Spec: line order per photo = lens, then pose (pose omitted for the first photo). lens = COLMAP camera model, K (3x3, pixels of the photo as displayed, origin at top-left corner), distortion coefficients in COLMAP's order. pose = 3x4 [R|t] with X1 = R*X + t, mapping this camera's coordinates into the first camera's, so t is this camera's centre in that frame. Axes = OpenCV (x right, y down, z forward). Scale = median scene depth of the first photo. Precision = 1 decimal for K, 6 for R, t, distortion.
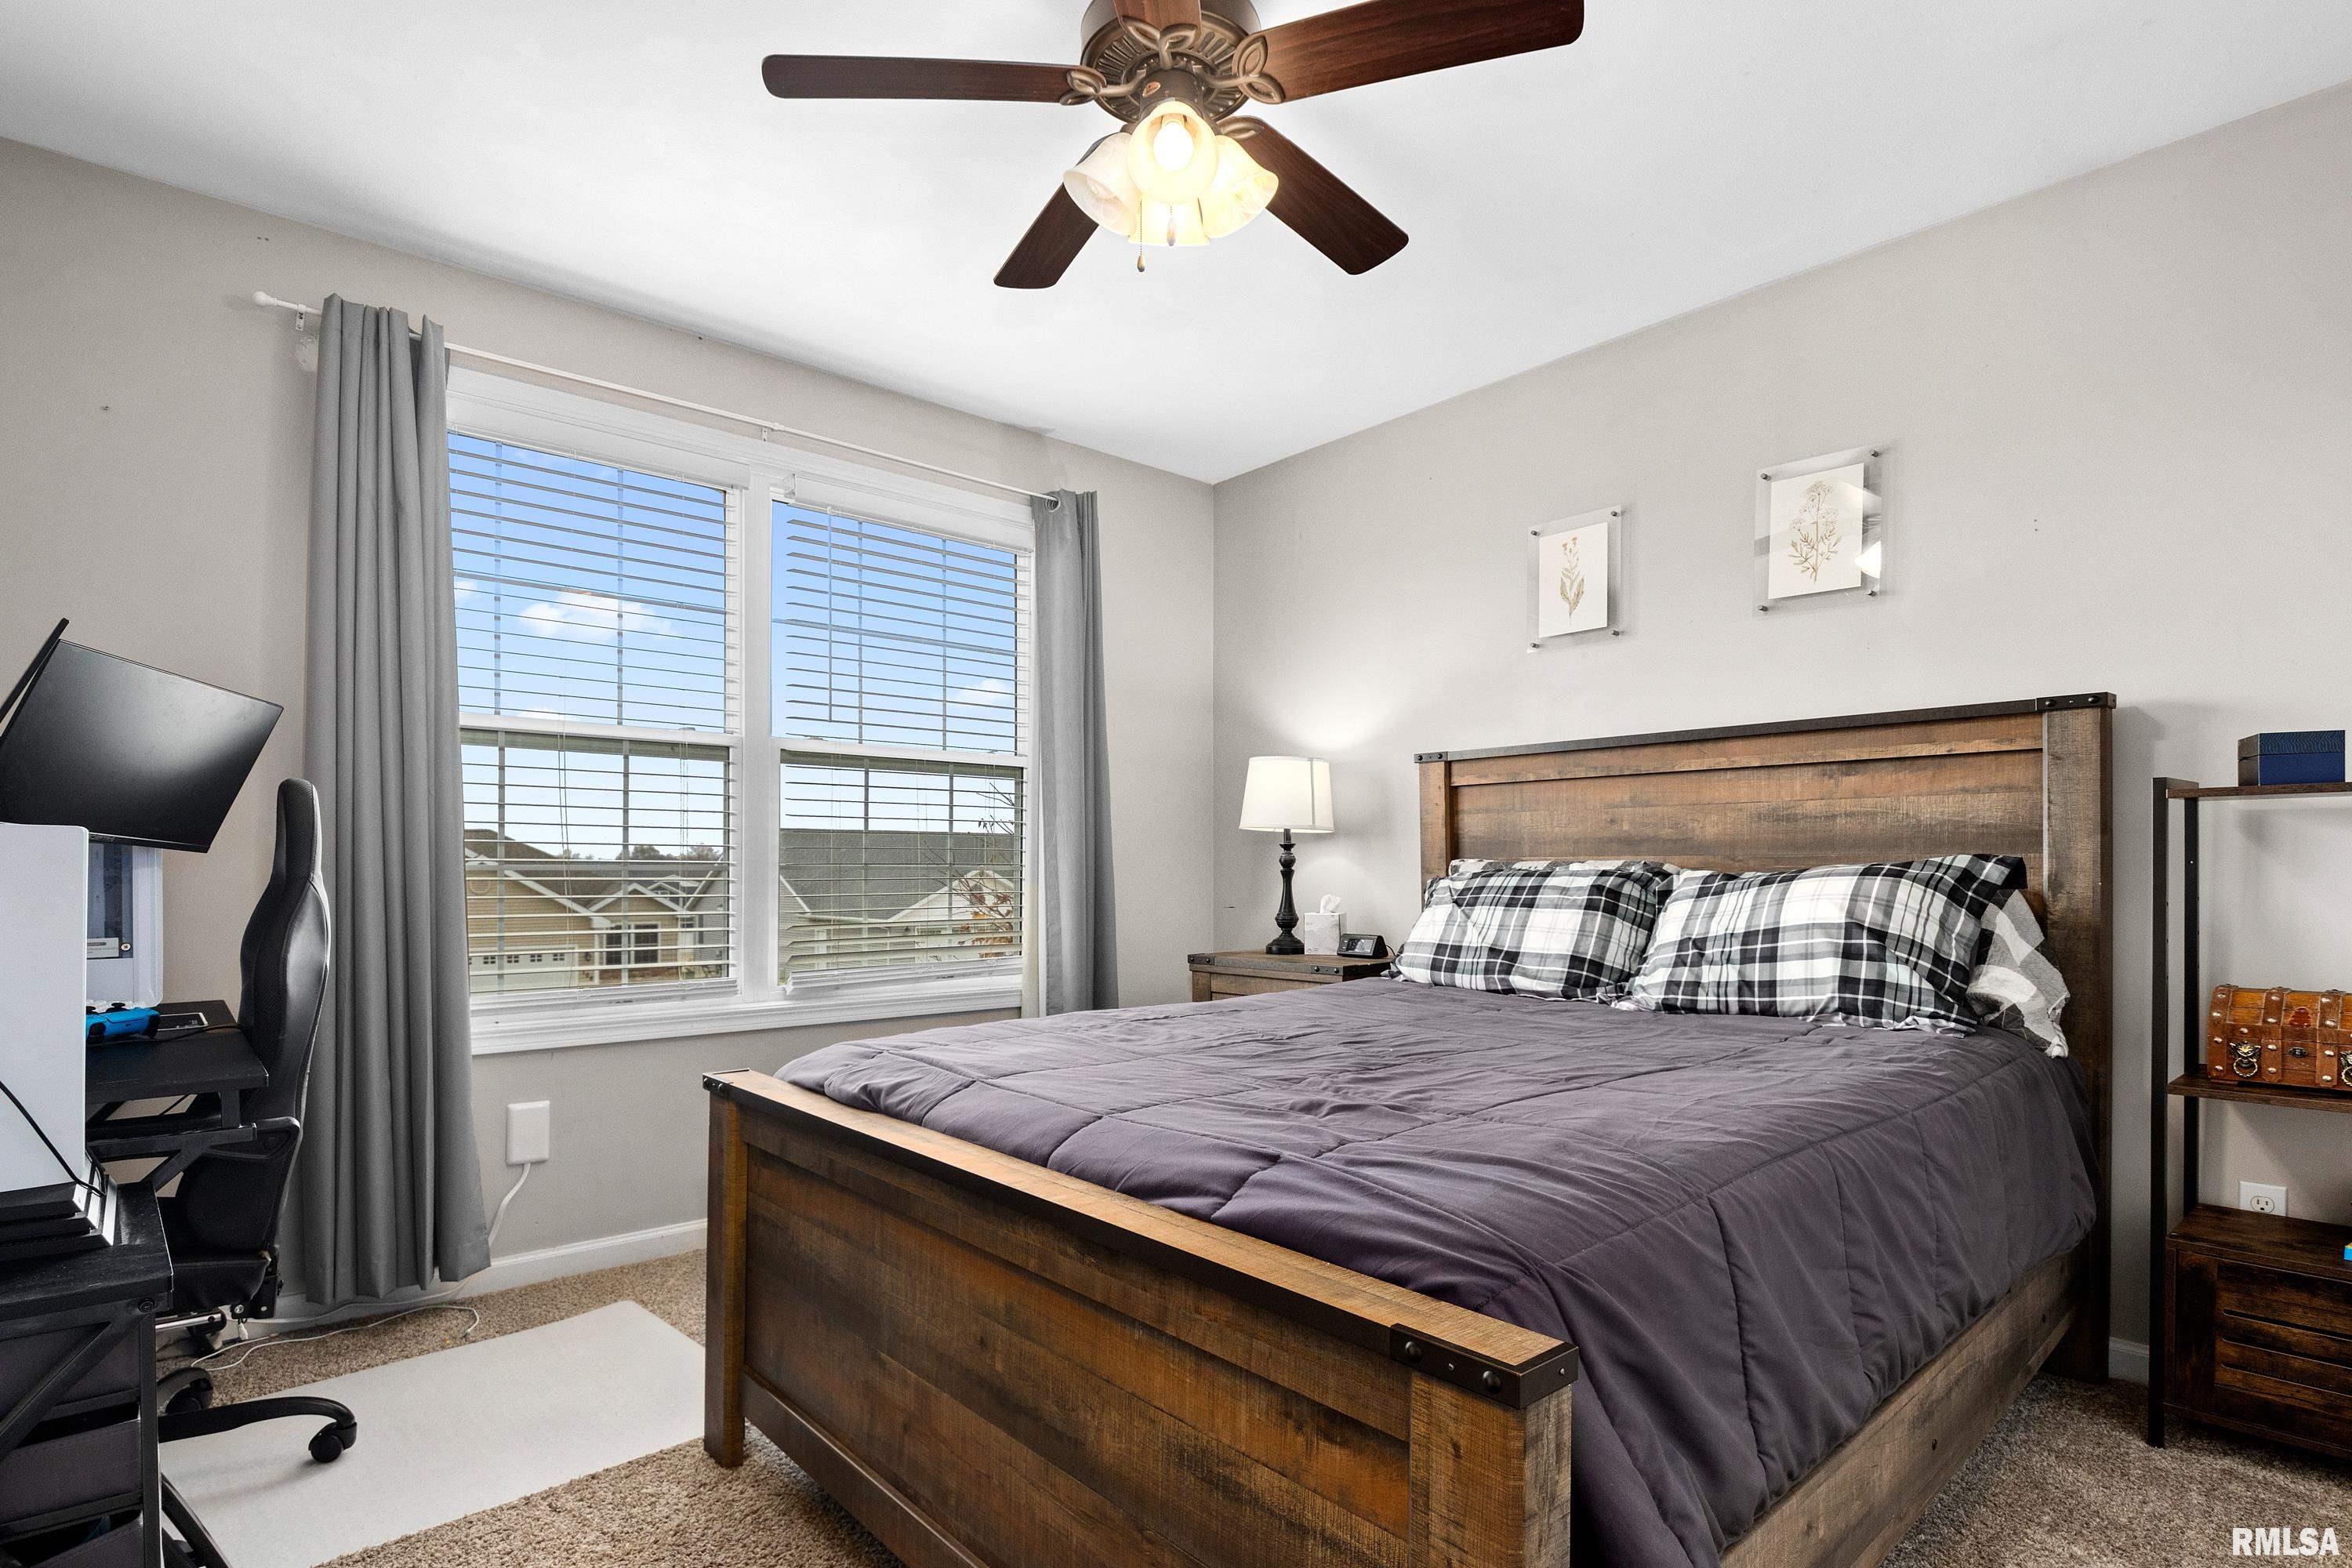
lens RADIAL K [[1170.1, 0, 1172.8], [0, 1170.1, 849.1], [0, 0, 1]] dist [0.003635, -0.011961]
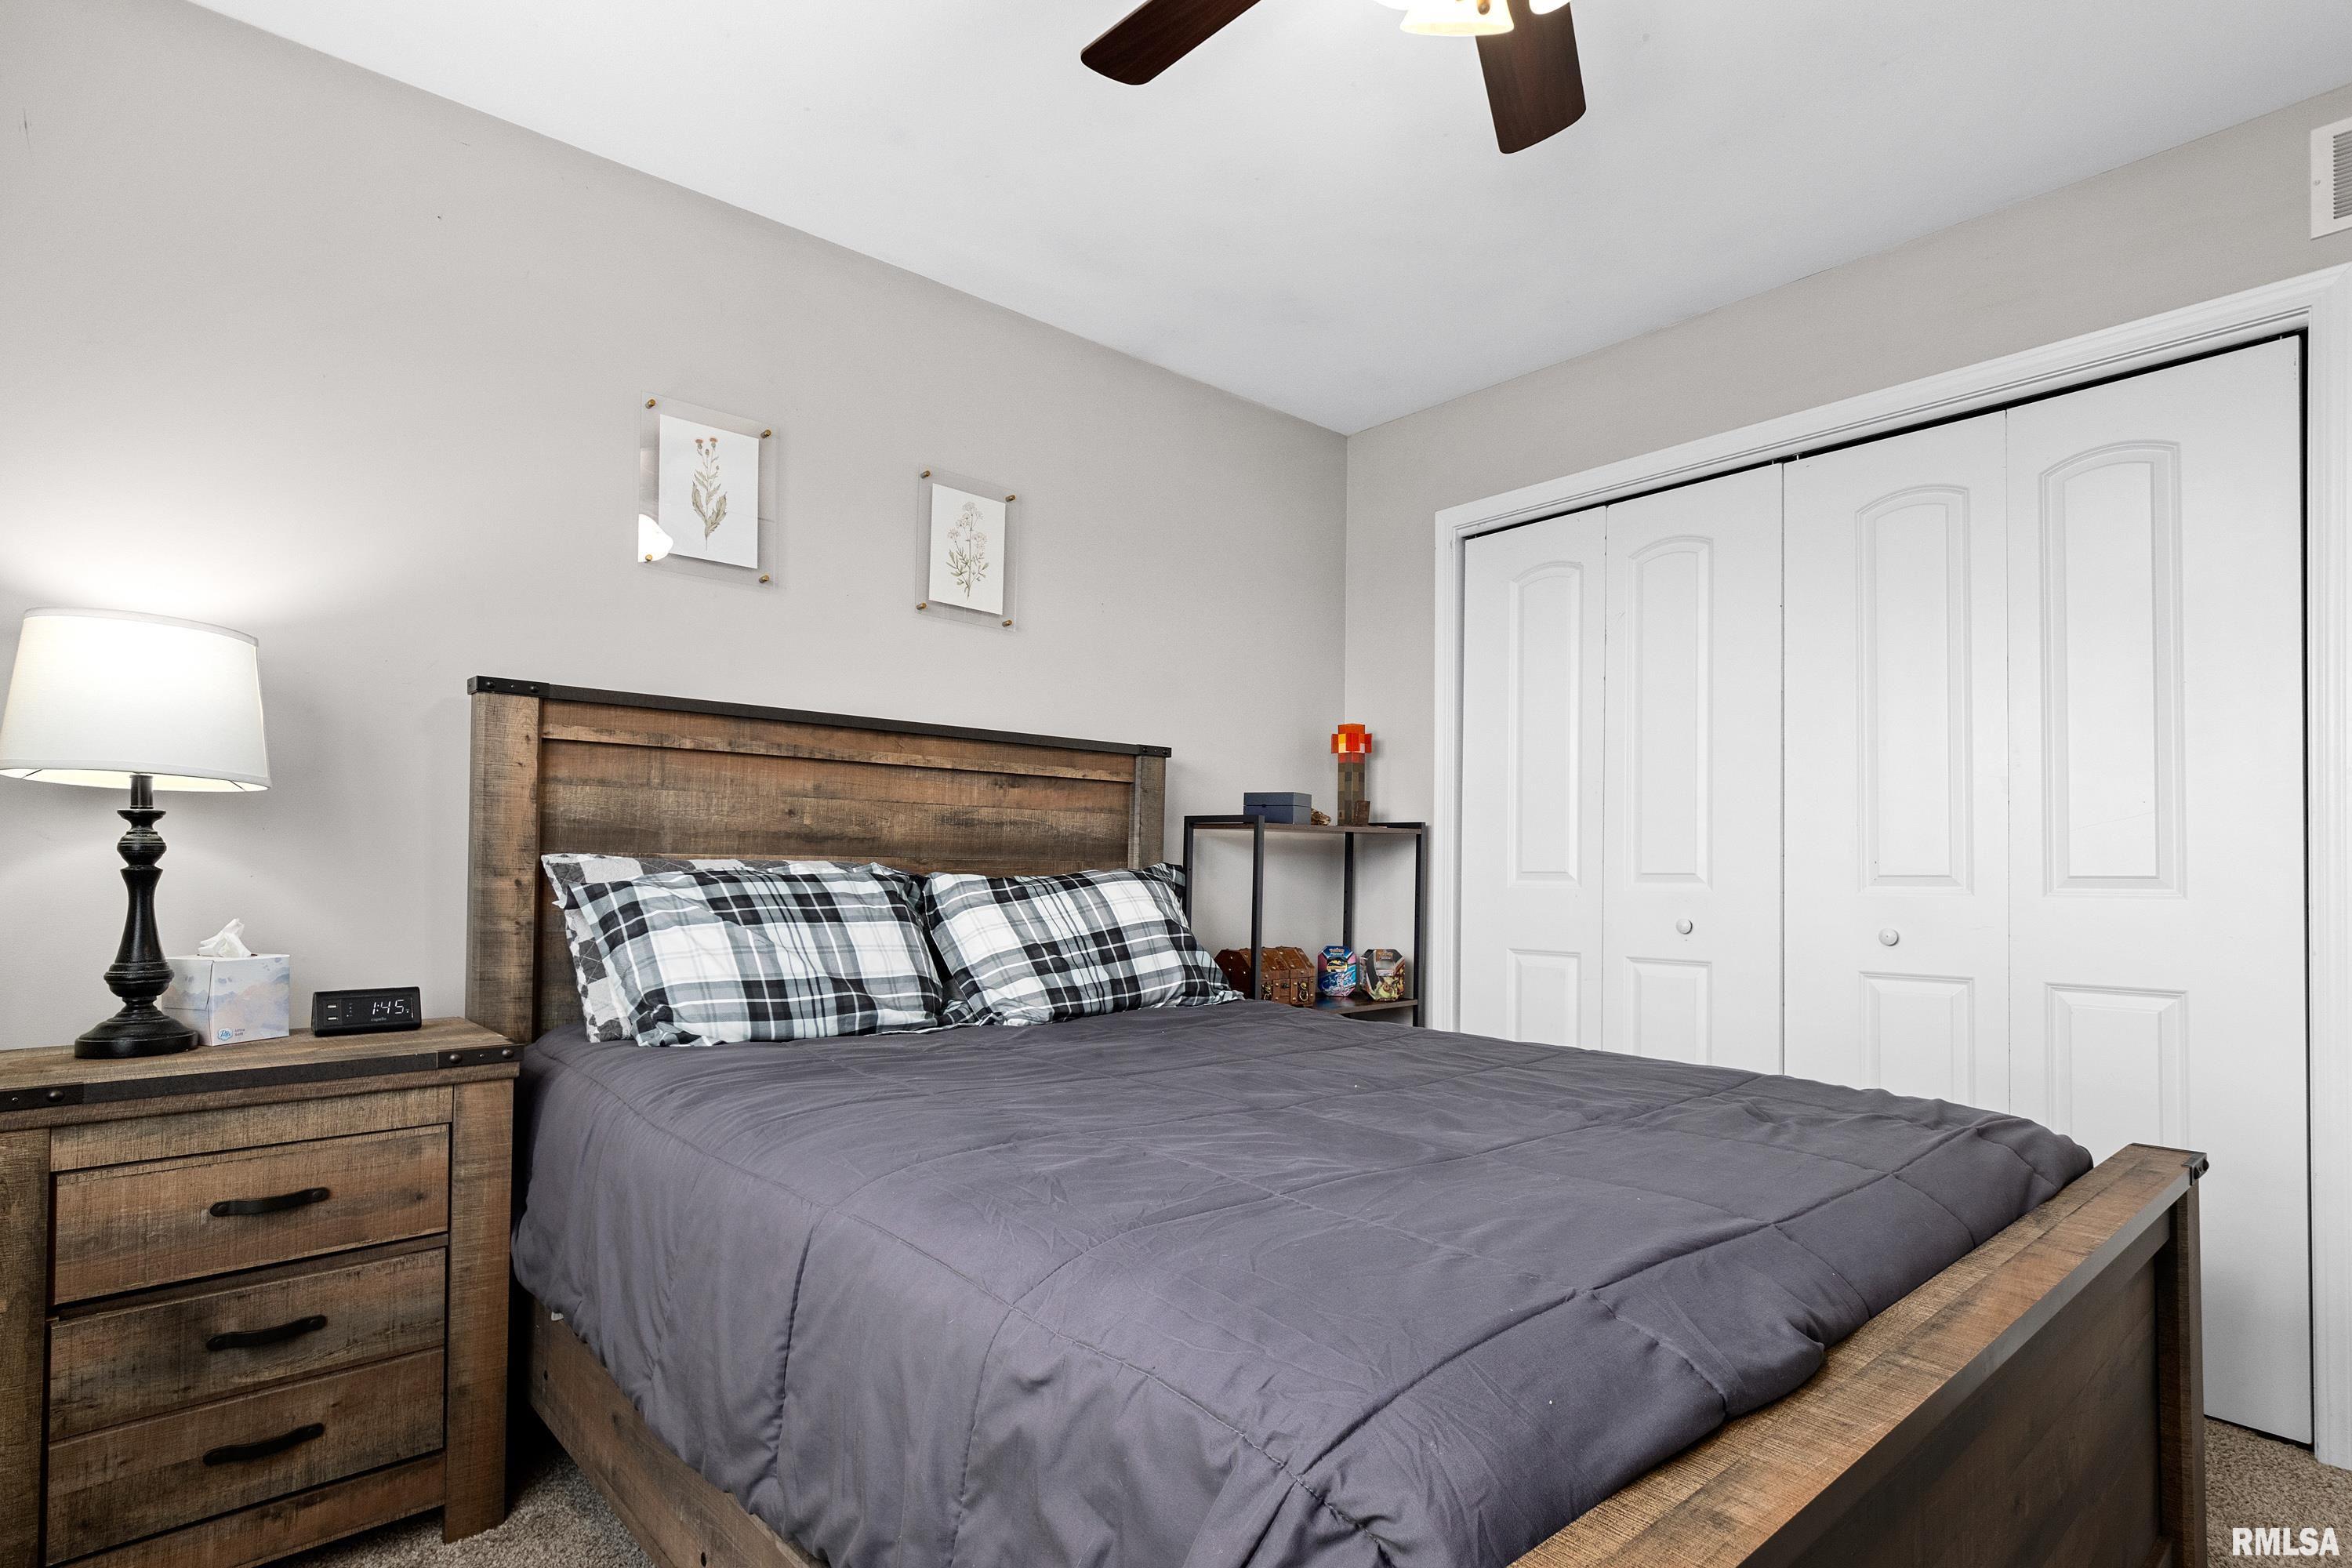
lens RADIAL K [[1170.1, 0, 1172.8], [0, 1170.1, 849.1], [0, 0, 1]] dist [0.003635, -0.011961]
pose [[-0.010492, 0.017571, 0.999791, -0.462633], [-0.028040, 0.999447, -0.017859, 0.009177], [-0.999552, -0.028221, -0.009994, 0.767449]]
